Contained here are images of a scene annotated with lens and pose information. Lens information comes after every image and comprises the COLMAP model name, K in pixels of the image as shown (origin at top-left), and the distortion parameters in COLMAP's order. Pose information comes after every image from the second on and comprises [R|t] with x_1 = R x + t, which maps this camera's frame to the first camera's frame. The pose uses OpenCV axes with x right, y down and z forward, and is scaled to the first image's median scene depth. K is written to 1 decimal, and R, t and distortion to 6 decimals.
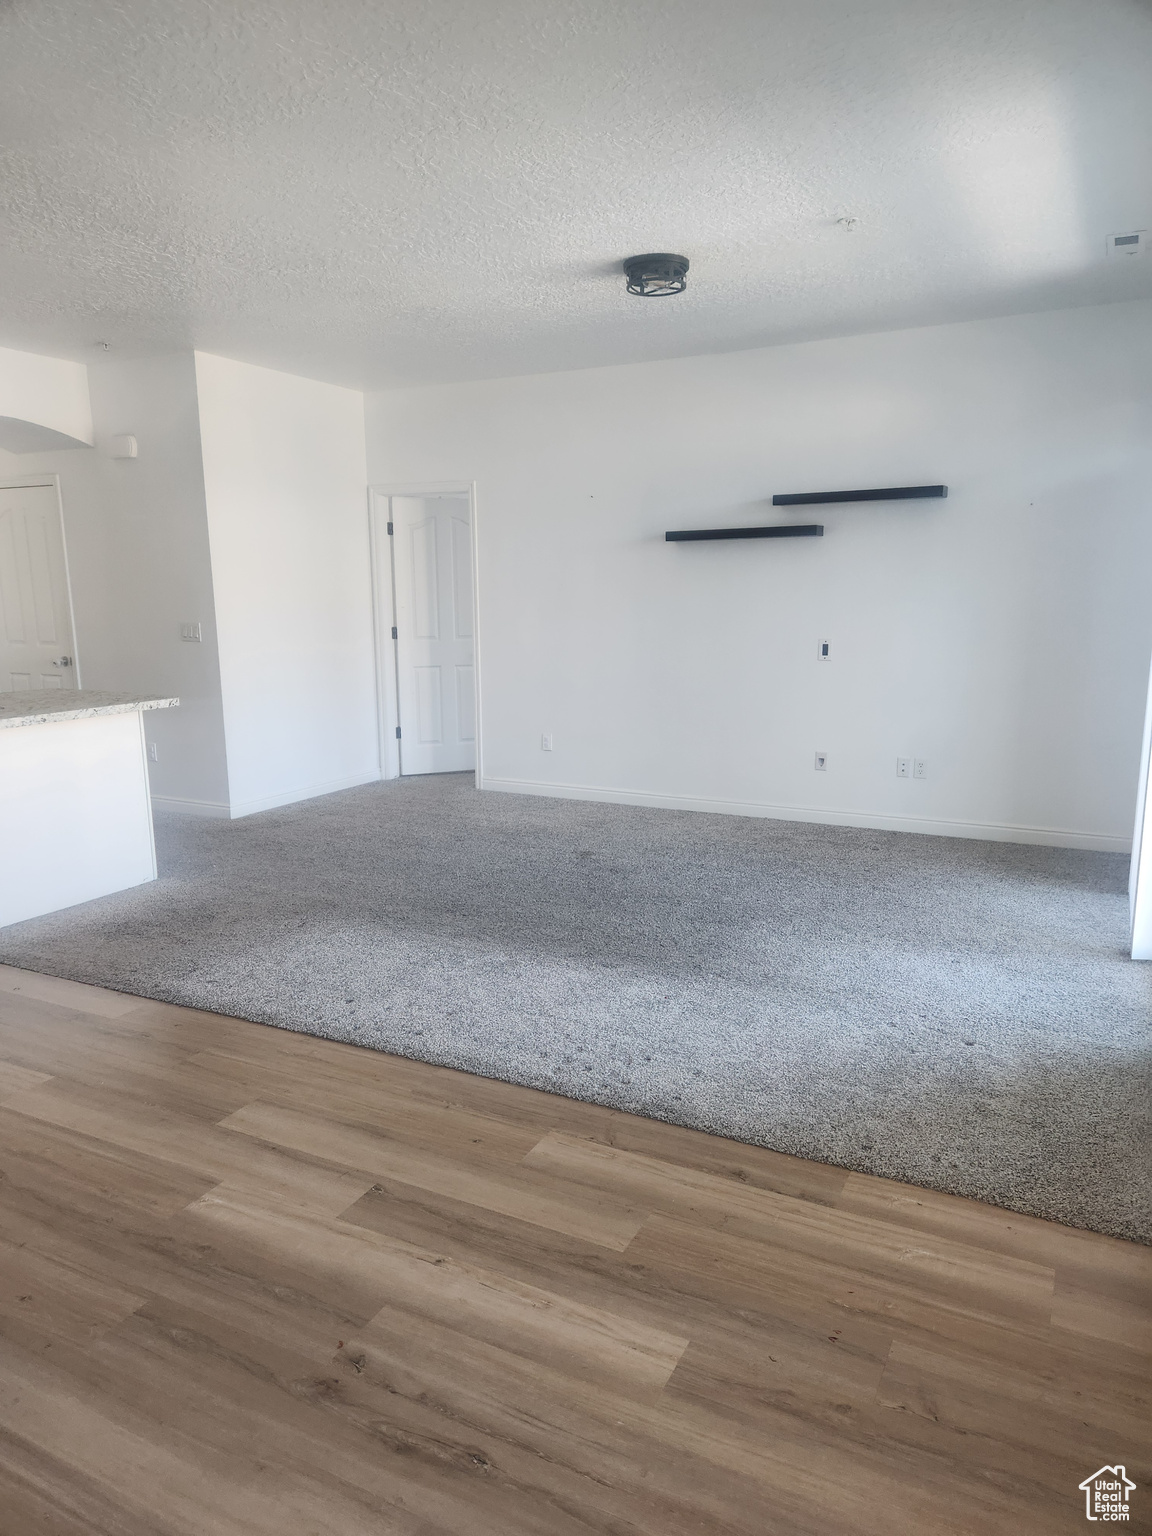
lens RADIAL K [[1032.2, 0, 581.9], [0, 1032.2, 774.6], [0, 0, 1]] dist [0.062913, -0.055139]
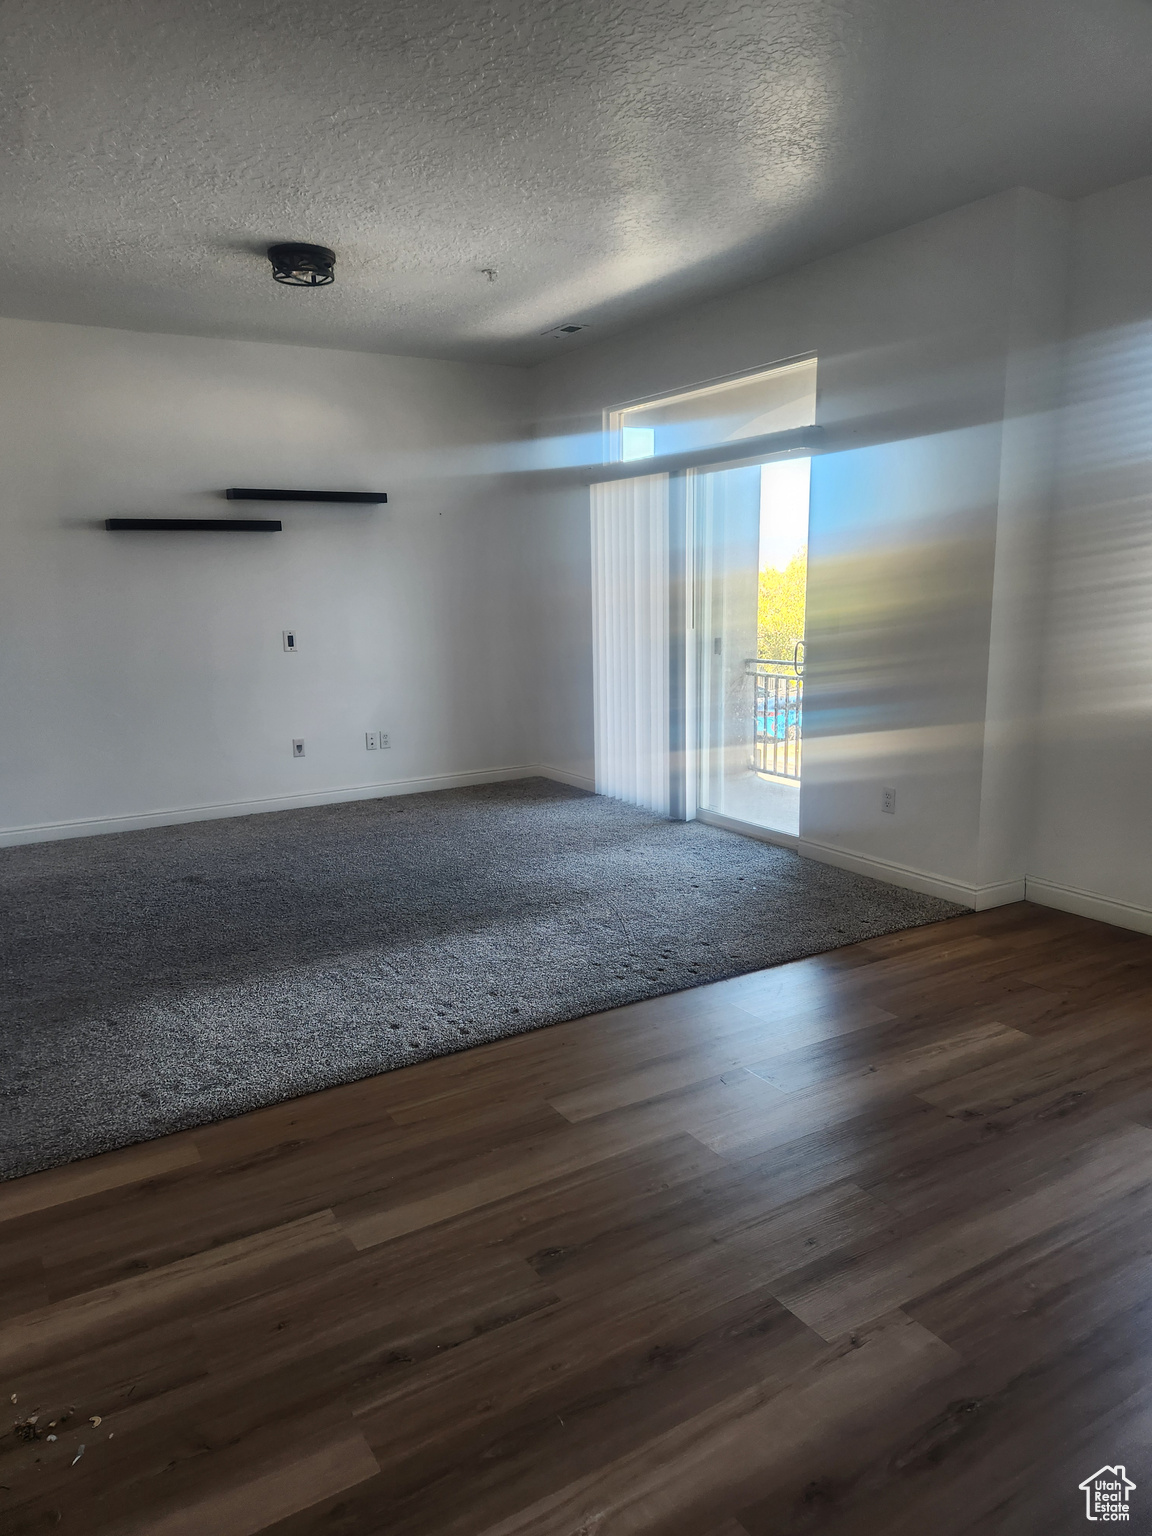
lens RADIAL K [[1032.2, 0, 578.8], [0, 1032.2, 763.3], [0, 0, 1]] dist [0.062913, -0.055139]
pose [[0.523080, -0.155877, 0.837908, -0.731432], [0.172488, 0.982150, 0.075031, -0.040335], [-0.834646, 0.105282, 0.540630, 0.297952]]
